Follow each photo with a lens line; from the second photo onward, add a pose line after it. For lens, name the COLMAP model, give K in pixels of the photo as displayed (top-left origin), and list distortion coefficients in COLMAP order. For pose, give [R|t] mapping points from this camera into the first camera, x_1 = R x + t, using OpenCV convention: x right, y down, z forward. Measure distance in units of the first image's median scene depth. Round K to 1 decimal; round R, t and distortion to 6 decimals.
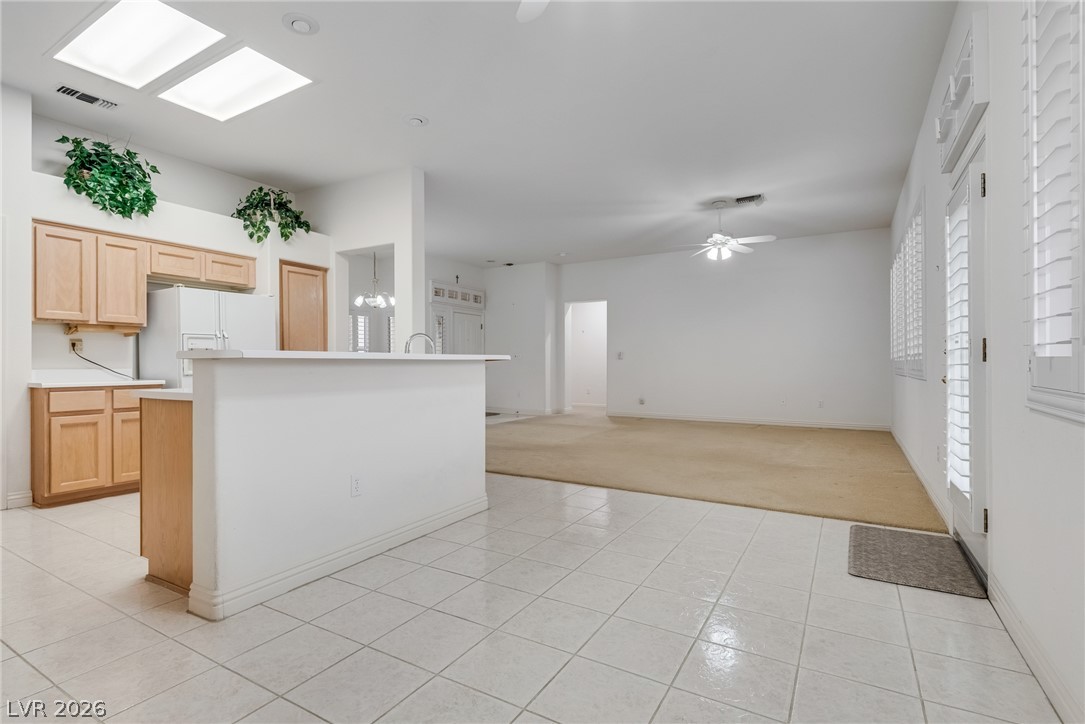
lens RADIAL K [[514.1, 0, 524.0], [0, 514.1, 365.1], [0, 0, 1]] dist [0.026989, -0.015923]
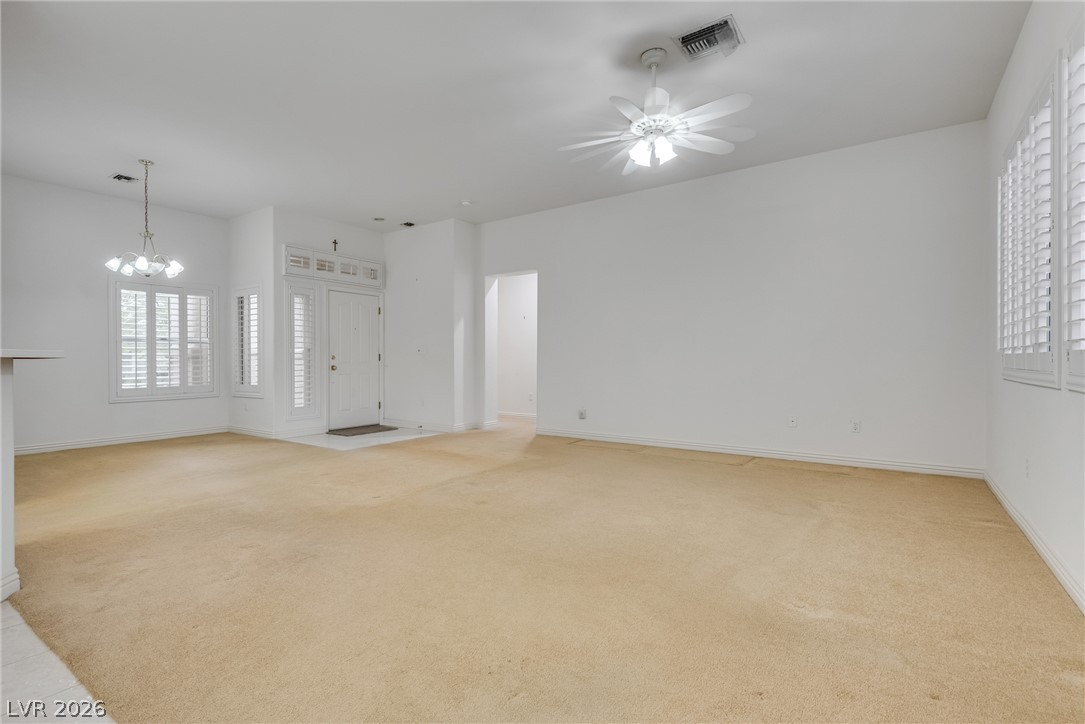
lens RADIAL K [[514.1, 0, 503.4], [0, 514.1, 364.4], [0, 0, 1]] dist [0.026989, -0.015923]
pose [[0.996526, -0.000540, -0.083276, 0.169194], [0.000940, 0.999988, 0.004762, -0.000777], [0.083273, -0.004824, 0.996515, 0.287267]]
